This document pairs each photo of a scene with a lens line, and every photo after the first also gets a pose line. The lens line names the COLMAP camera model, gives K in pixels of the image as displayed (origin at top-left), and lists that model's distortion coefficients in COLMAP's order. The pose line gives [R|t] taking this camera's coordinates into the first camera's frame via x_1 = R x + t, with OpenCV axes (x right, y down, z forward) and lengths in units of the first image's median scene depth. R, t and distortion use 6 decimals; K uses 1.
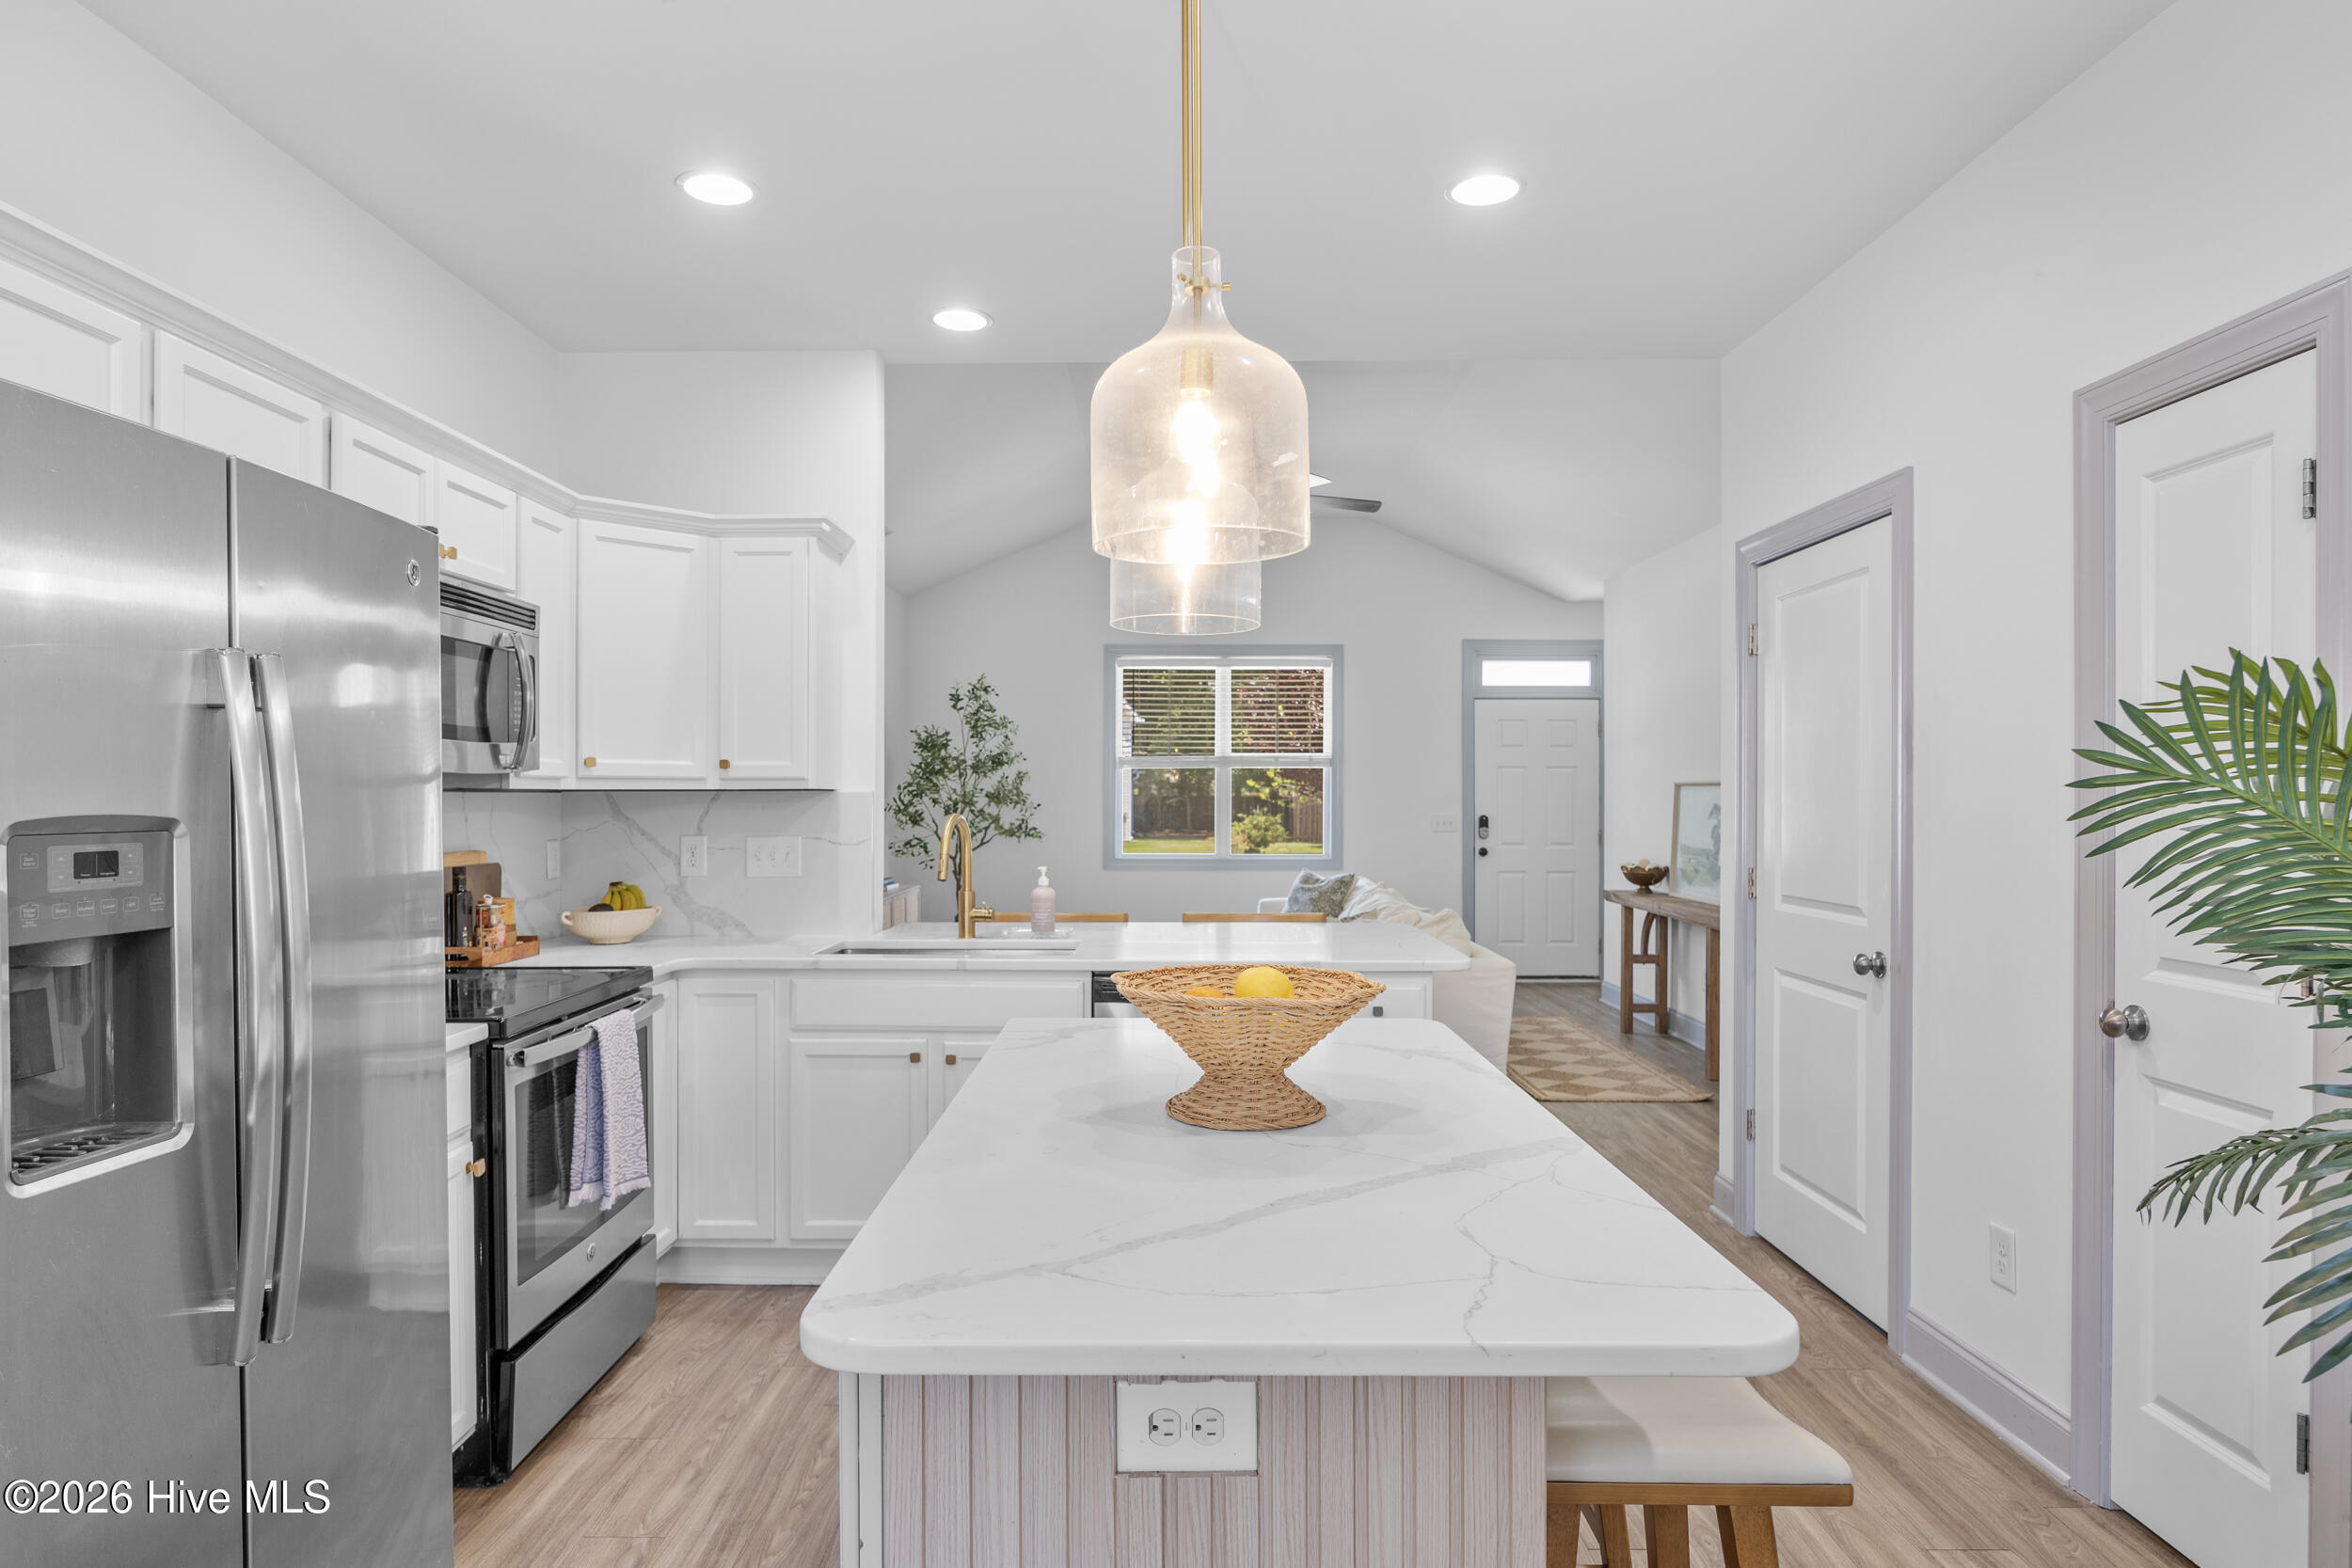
lens RADIAL K [[1352.7, 0, 1167.4], [0, 1352.7, 792.1], [0, 0, 1]] dist [-0.012751, 0.001061]
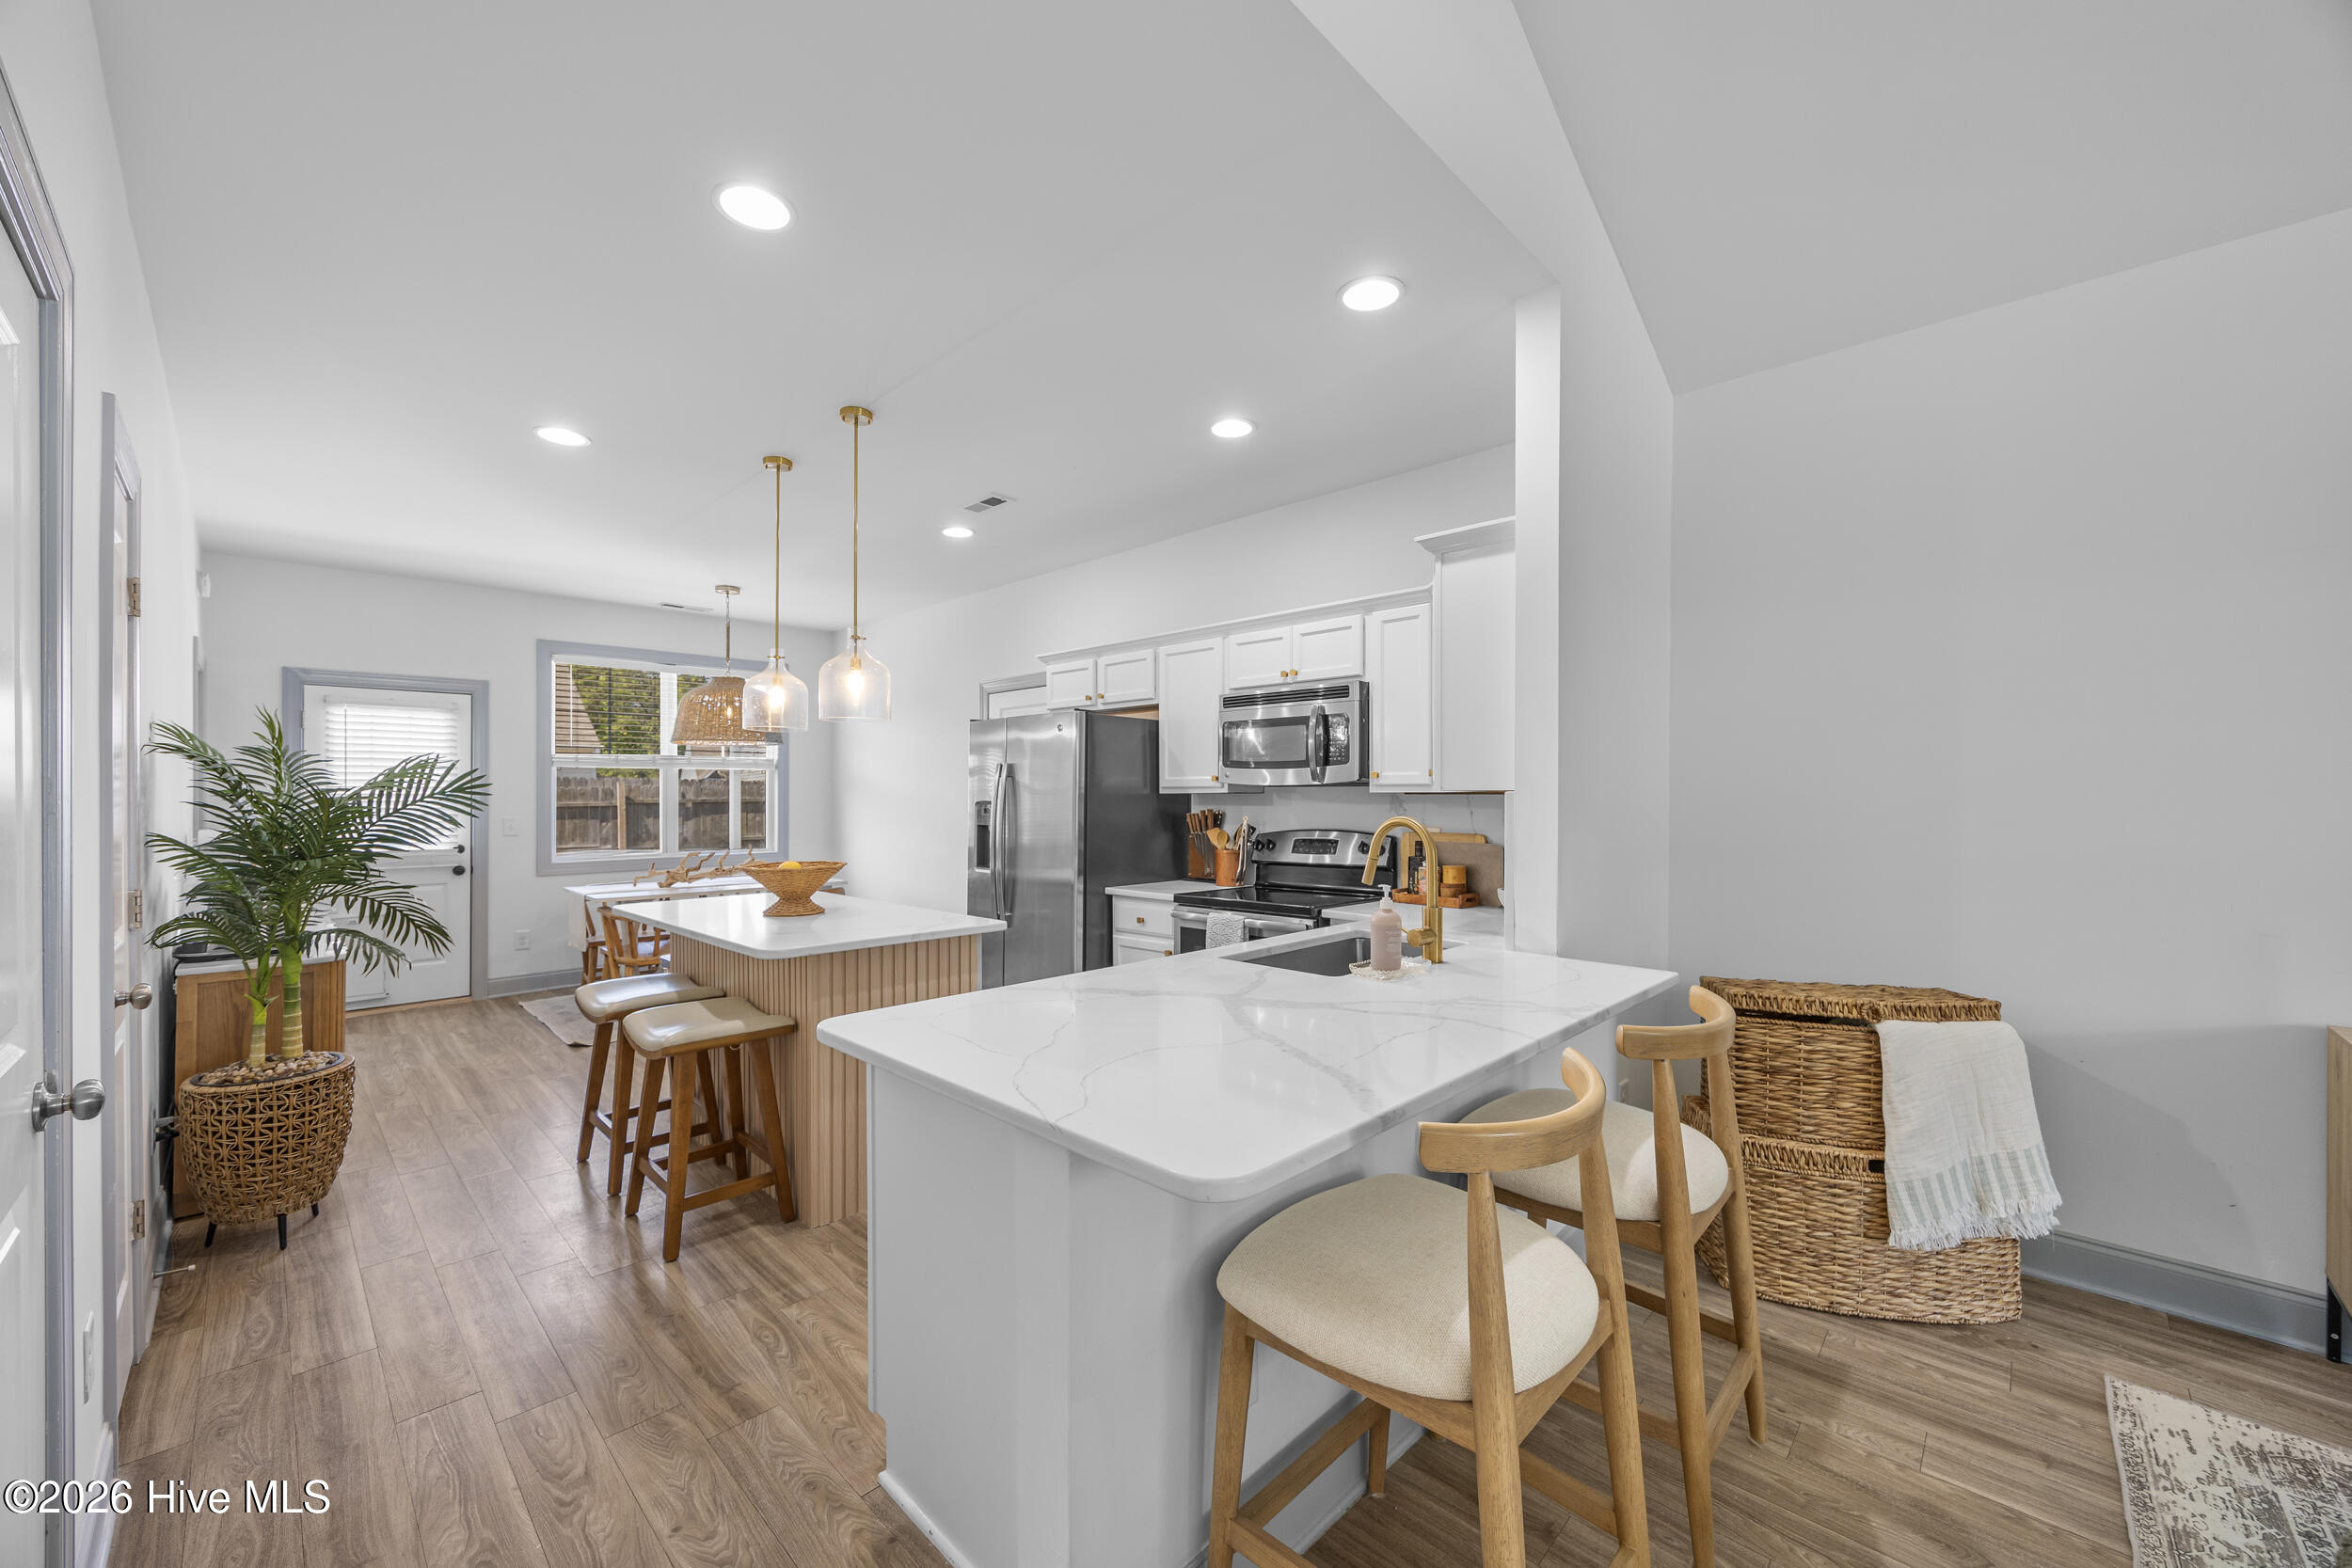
lens RADIAL K [[892.2, 0, 1163.9], [0, 892.2, 798.8], [0, 0, 1]] dist [0.000721, 0.000160]
pose [[-0.696340, 0.000887, -0.717712, 0.372325], [0.000102, 0.999999, 0.001137, 0.003156], [0.717712, 0.000718, -0.696340, 1.252261]]
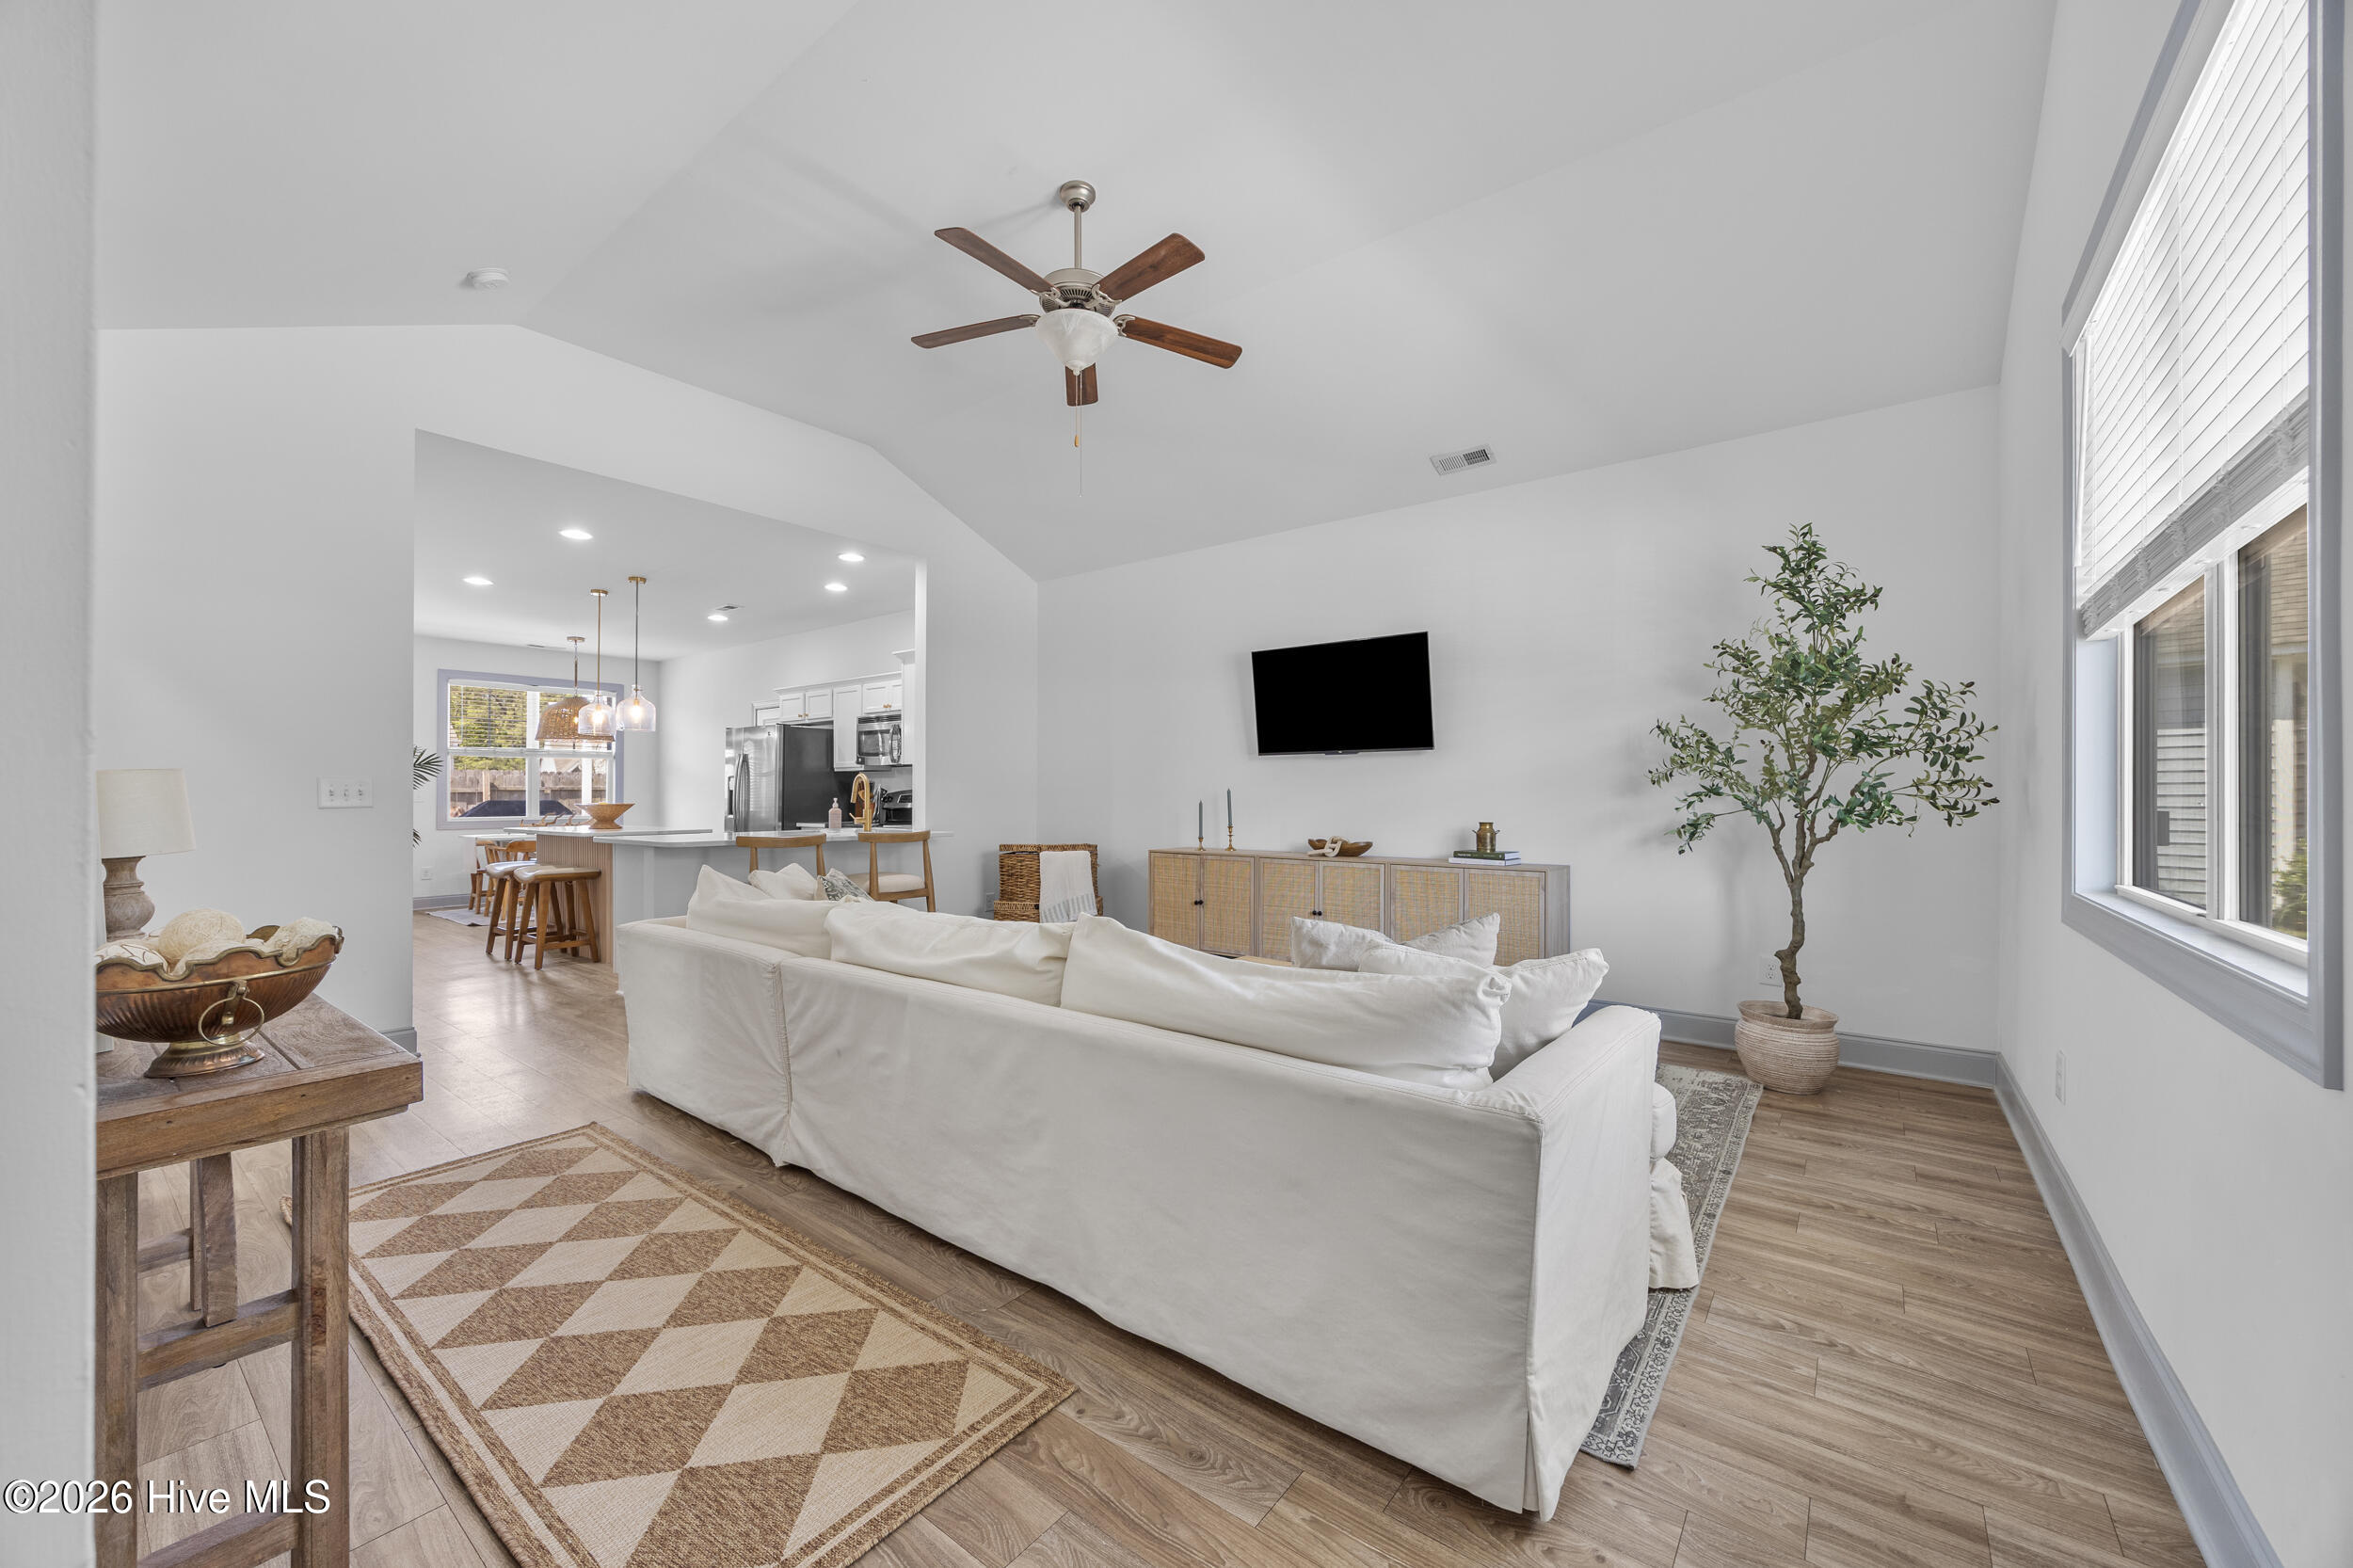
lens RADIAL K [[892.7, 0, 1162.9], [0, 892.7, 793.0], [0, 0, 1]] dist [-0.001817, 0.000002]
pose [[-0.609384, -0.003363, -0.792868, 0.678554], [0.000366, 0.999990, -0.004523, 0.053511], [0.792875, -0.003046, -0.609376, 2.202951]]
